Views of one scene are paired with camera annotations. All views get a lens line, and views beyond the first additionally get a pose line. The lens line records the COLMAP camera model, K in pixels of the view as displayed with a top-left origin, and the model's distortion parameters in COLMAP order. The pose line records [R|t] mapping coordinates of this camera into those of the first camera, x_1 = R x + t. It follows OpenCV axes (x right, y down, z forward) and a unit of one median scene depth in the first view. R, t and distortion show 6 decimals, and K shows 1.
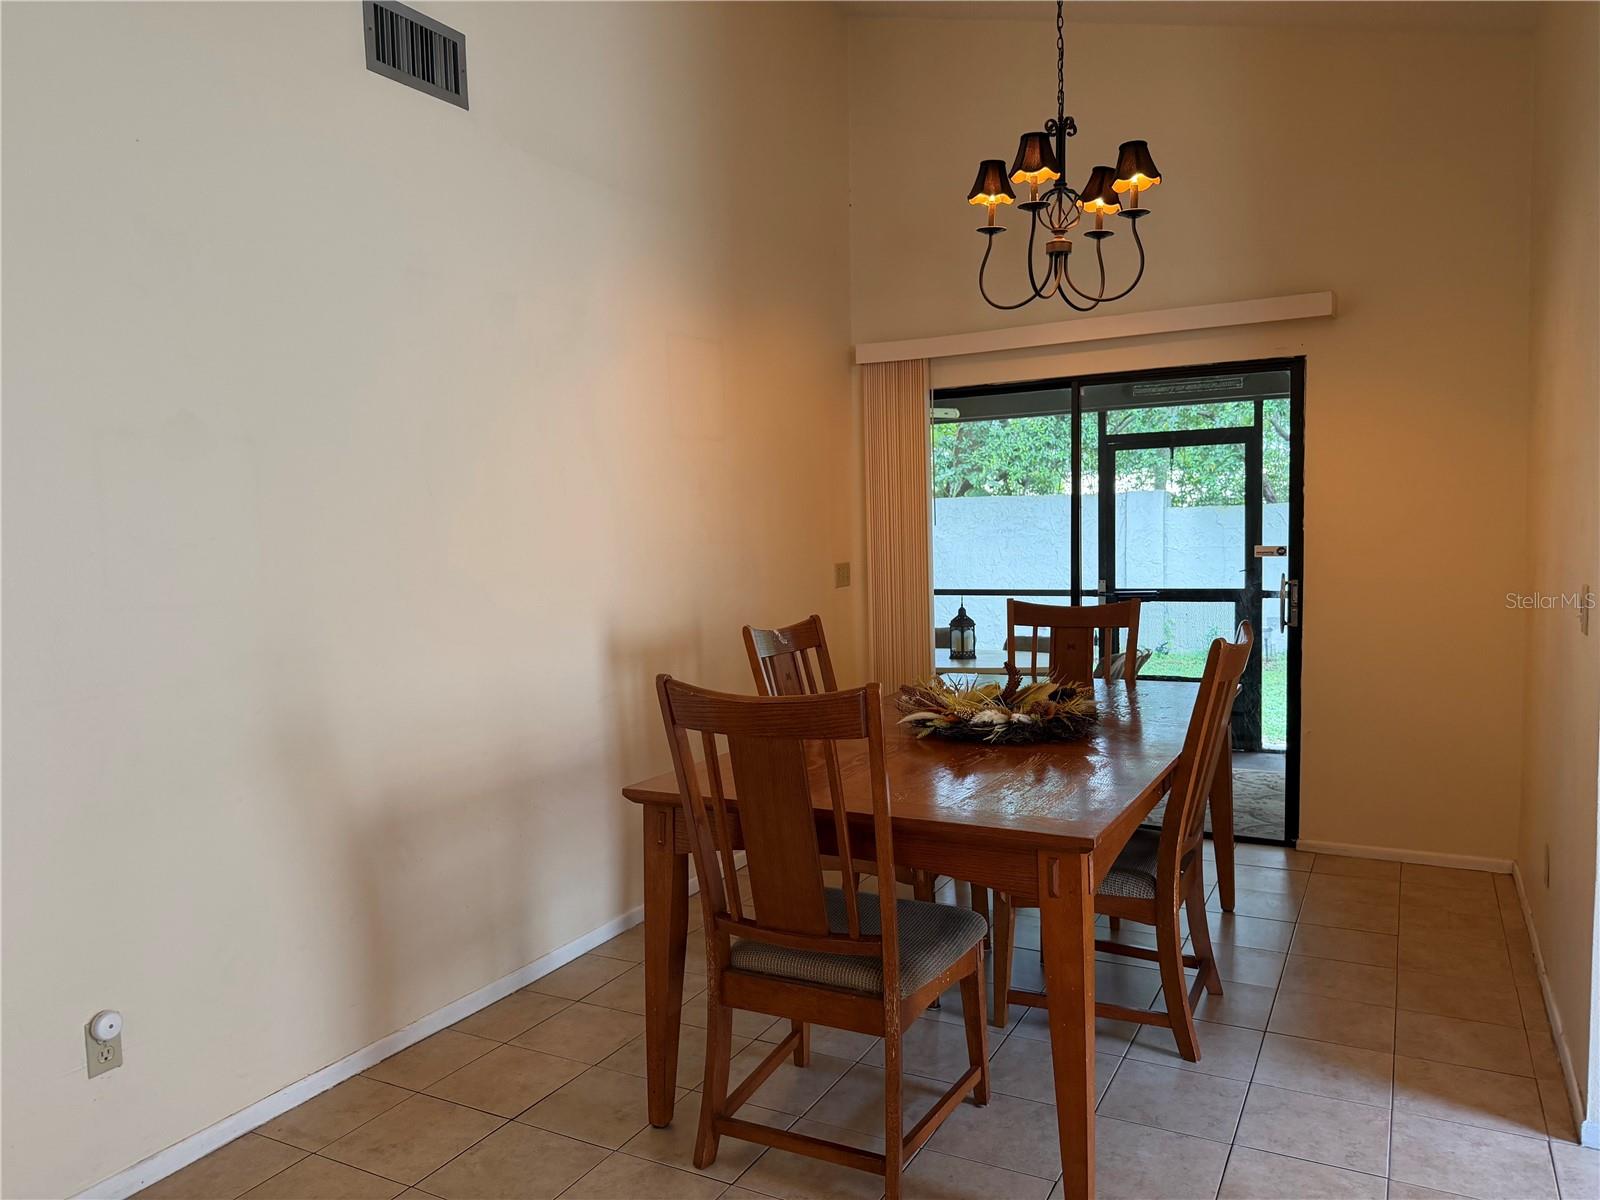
lens RADIAL K [[1129.8, 0, 811.7], [0, 1129.8, 591.3], [0, 0, 1]] dist [0.068506, -0.071526]
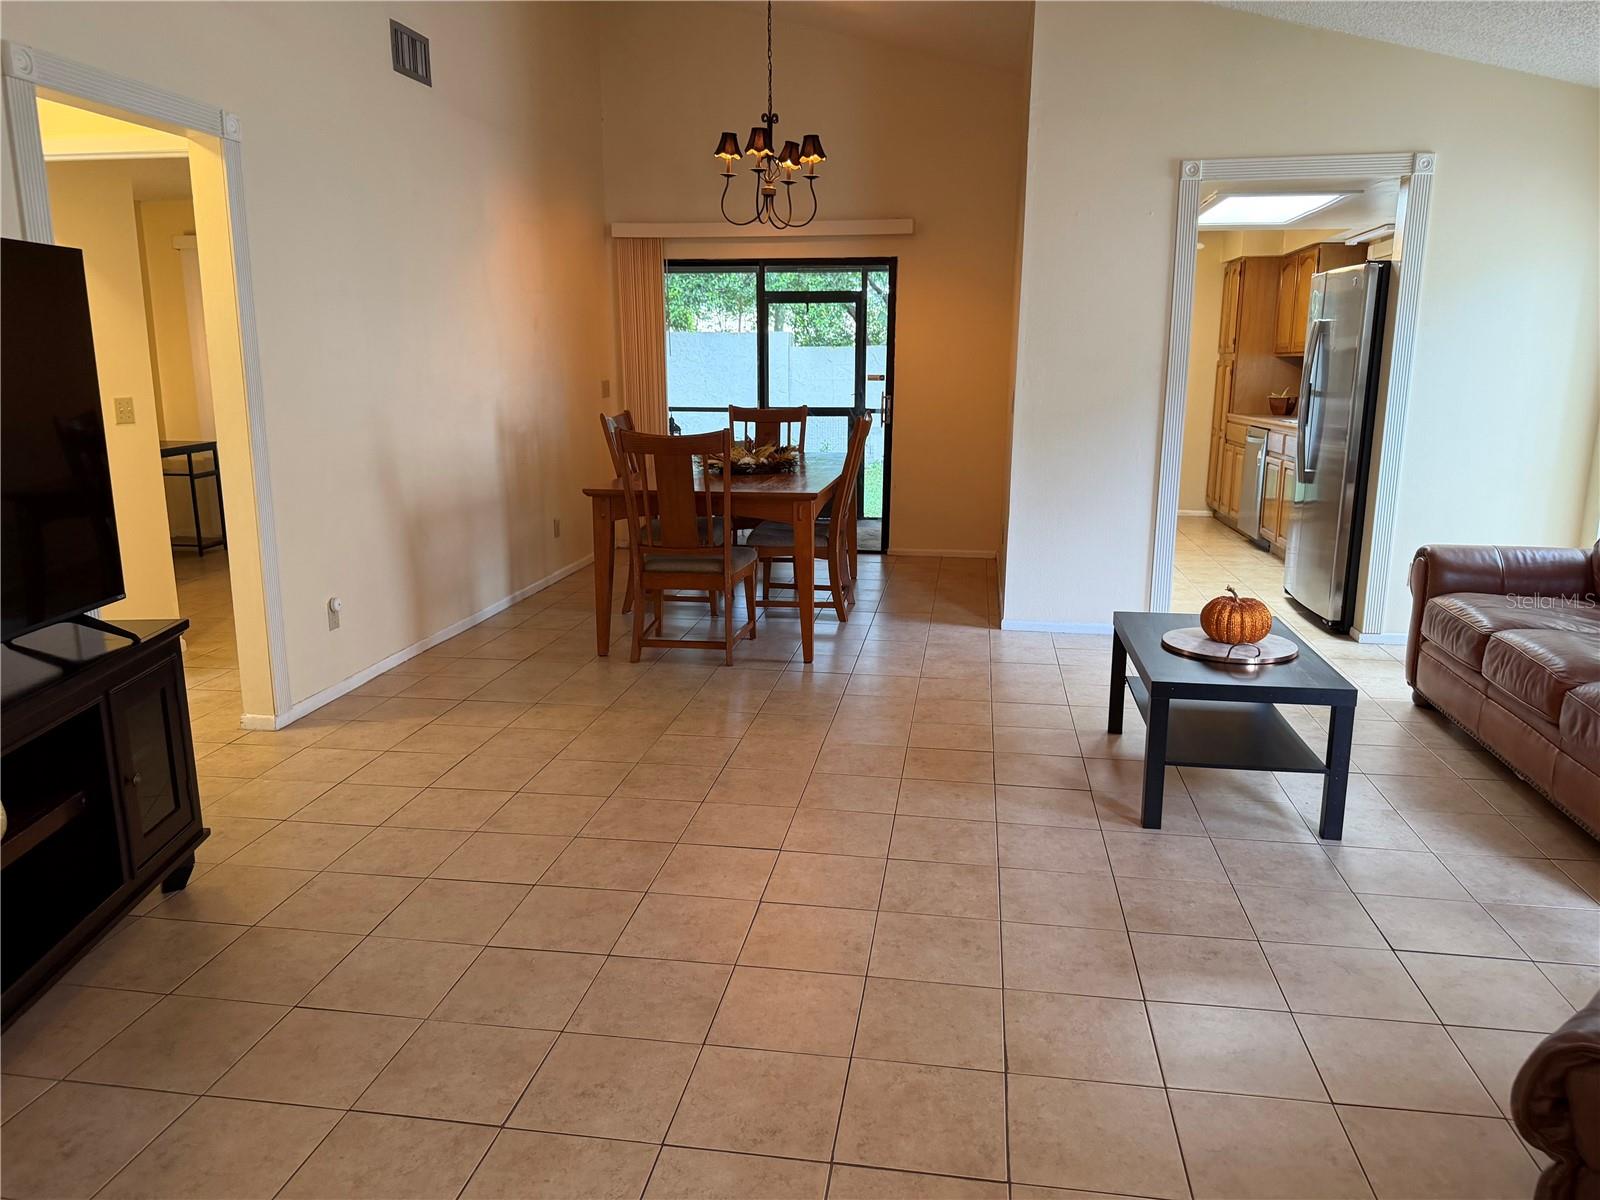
lens RADIAL K [[1129.8, 0, 801.7], [0, 1129.8, 596.0], [0, 0, 1]] dist [0.068506, -0.071526]
pose [[0.944605, -0.045288, 0.325069, -0.307601], [-0.003780, 0.988867, 0.148752, 0.042242], [-0.328187, -0.141740, 0.933918, -0.672575]]
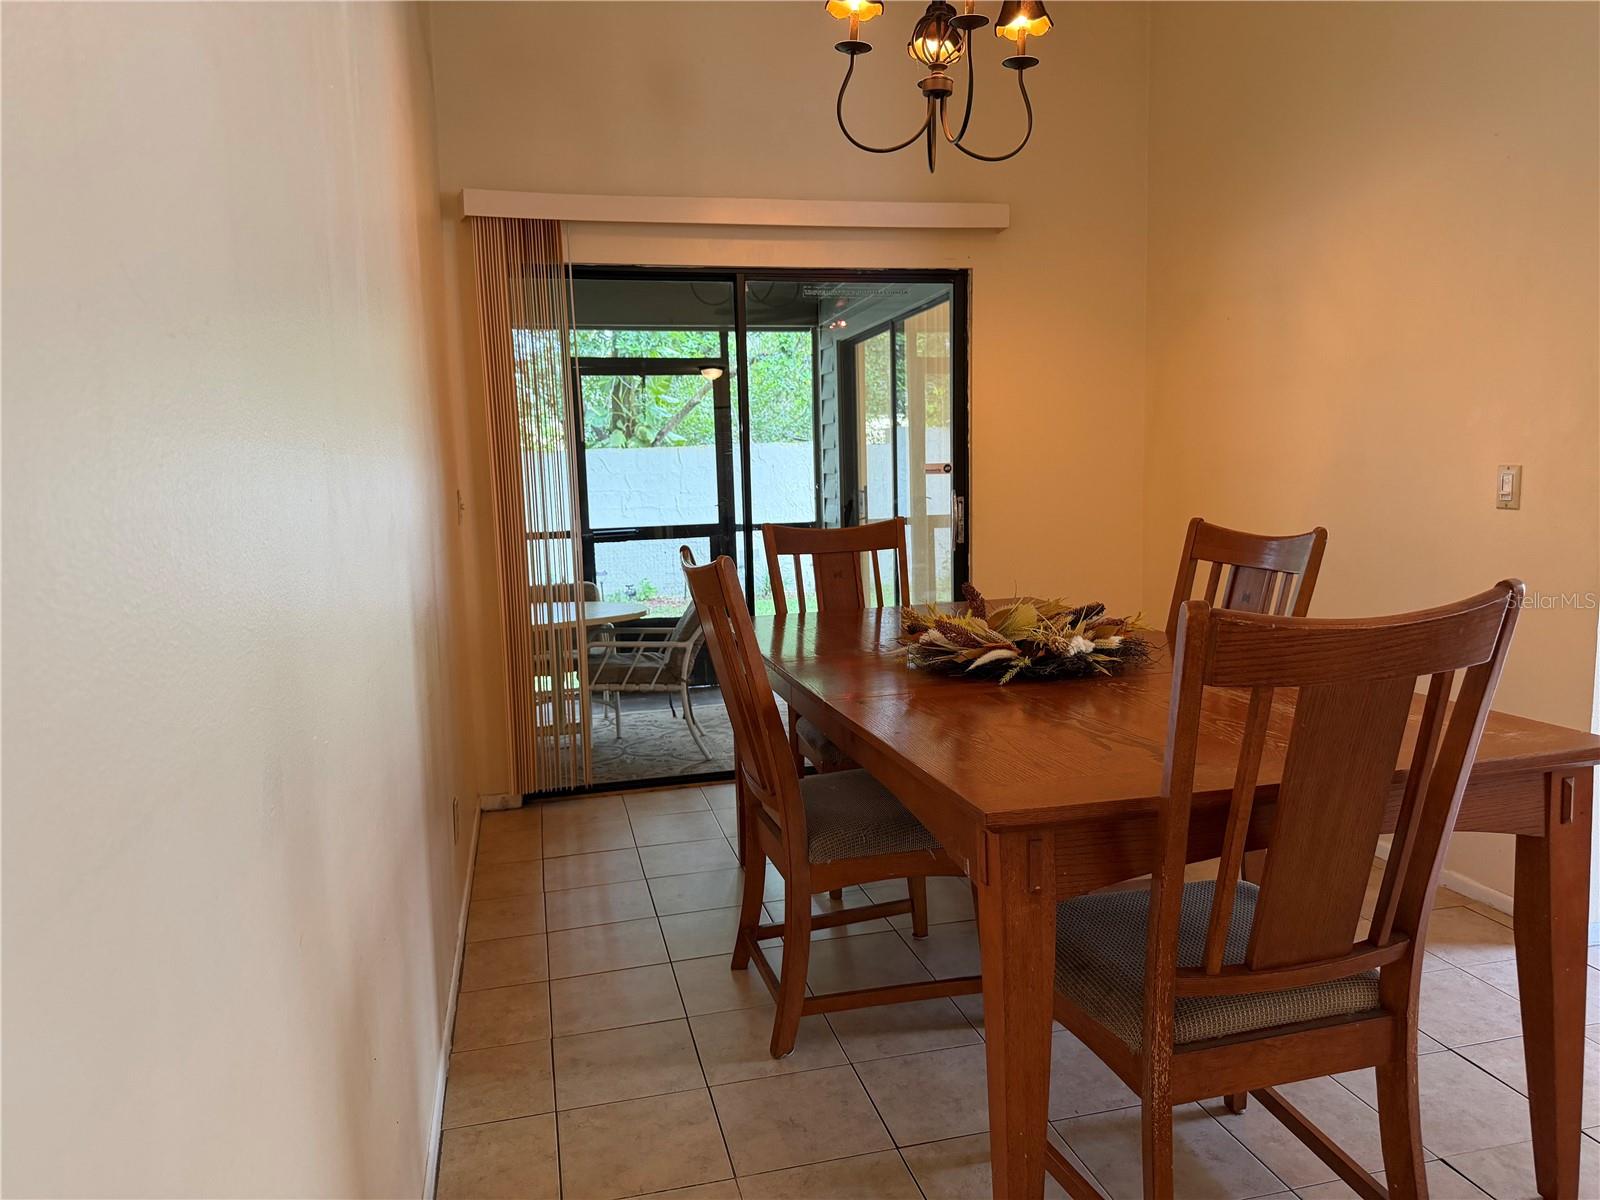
lens RADIAL K [[1129.8, 0, 804.8], [0, 1129.8, 593.4], [0, 0, 1]] dist [0.068506, -0.071526]
pose [[0.748727, -0.075338, 0.658583, -0.413821], [0.051741, 0.997131, 0.055244, 0.015620], [-0.660856, -0.007287, 0.750478, 0.418305]]
